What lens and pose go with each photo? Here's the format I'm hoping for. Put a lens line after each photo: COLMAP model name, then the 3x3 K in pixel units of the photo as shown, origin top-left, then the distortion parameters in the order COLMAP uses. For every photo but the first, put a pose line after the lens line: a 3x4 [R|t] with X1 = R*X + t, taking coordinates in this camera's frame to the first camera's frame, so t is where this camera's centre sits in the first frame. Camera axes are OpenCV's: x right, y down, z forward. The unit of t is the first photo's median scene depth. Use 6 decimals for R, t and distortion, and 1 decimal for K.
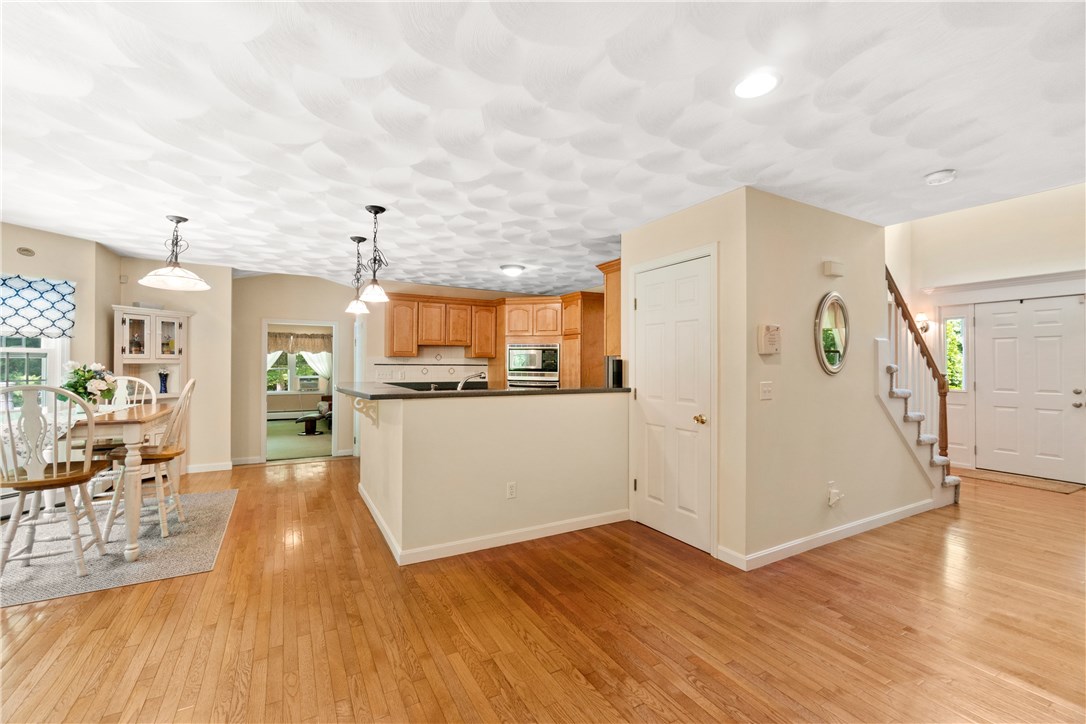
lens RADIAL K [[468.2, 0, 543.0], [0, 468.2, 363.7], [0, 0, 1]] dist [-0.003307, -0.000060]
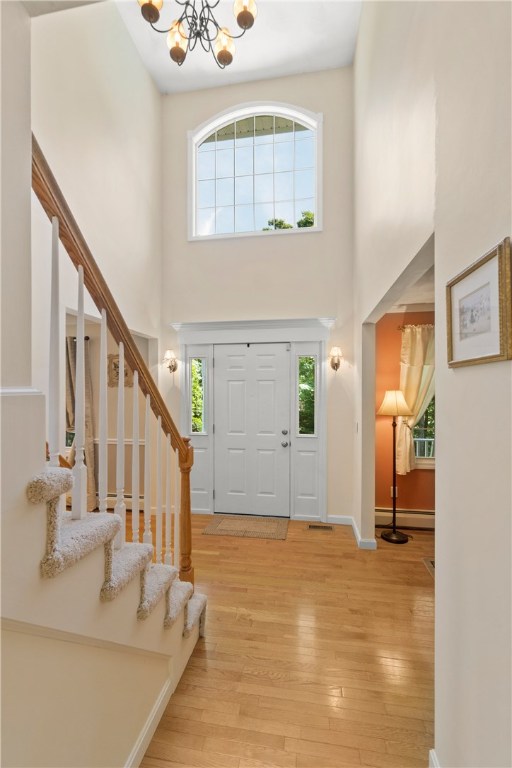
lens RADIAL K [[331.1, 0, 255.9], [0, 331.1, 387.8], [0, 0, 1]] dist [-0.003307, -0.000060]
pose [[0.620251, 0.002284, 0.784400, 0.501907], [-0.001630, 0.999997, -0.001623, -0.041891], [-0.784402, -0.000272, 0.620253, 0.576309]]
